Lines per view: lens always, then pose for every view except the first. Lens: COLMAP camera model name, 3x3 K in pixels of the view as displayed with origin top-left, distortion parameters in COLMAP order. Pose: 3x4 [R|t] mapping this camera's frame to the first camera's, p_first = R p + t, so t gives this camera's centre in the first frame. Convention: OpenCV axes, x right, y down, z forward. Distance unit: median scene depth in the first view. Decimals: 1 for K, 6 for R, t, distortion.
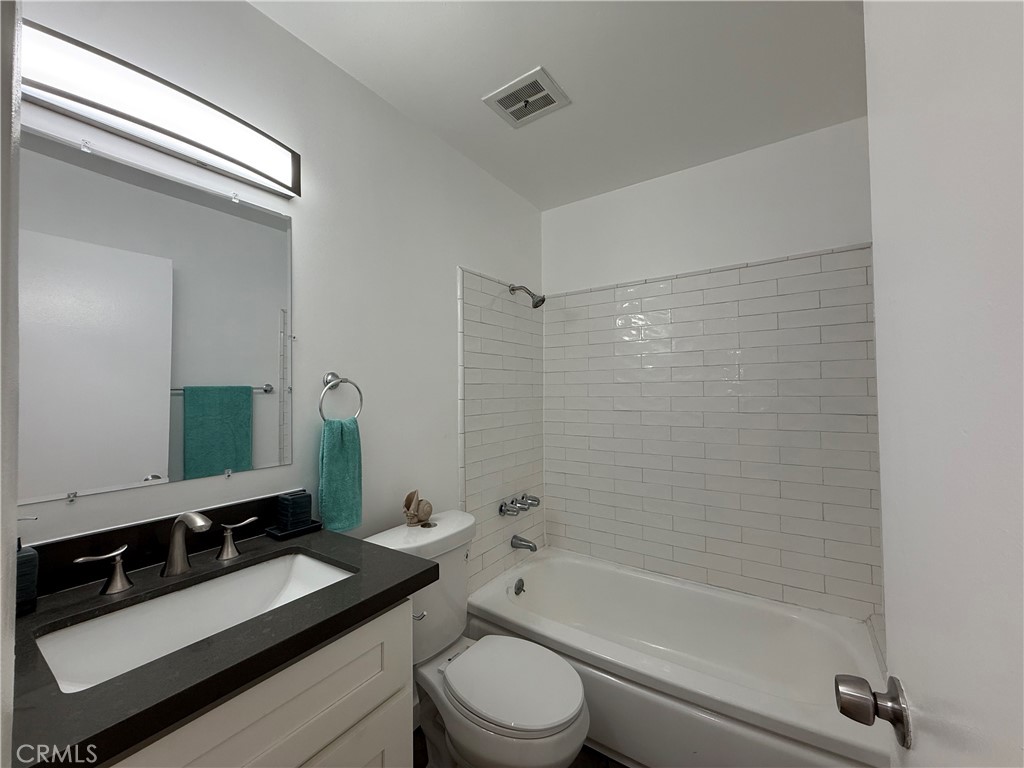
lens RADIAL K [[407.8, 0, 510.6], [0, 407.8, 383.7], [0, 0, 1]] dist [-0.004223, 0.000059]
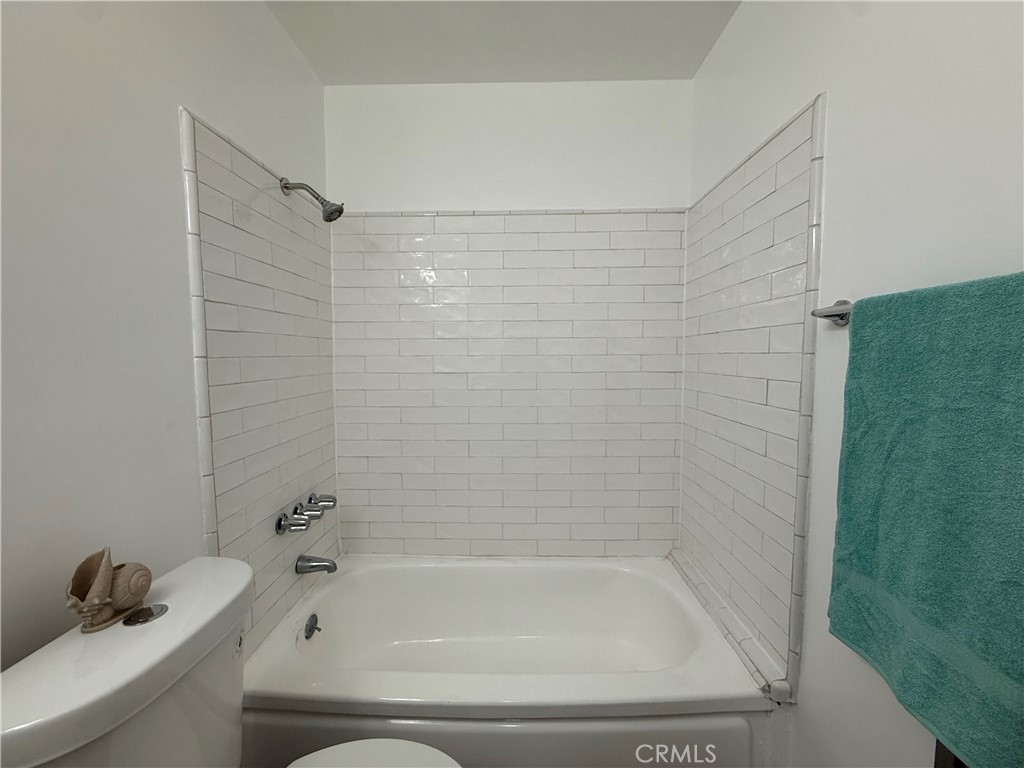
lens RADIAL K [[407.8, 0, 510.6], [0, 407.8, 383.7], [0, 0, 1]] dist [-0.004223, 0.000059]
pose [[0.833516, -0.031281, 0.551609, -0.070227], [-0.015606, 0.996665, 0.080102, 0.022717], [-0.552275, -0.075374, 0.830248, 0.278084]]
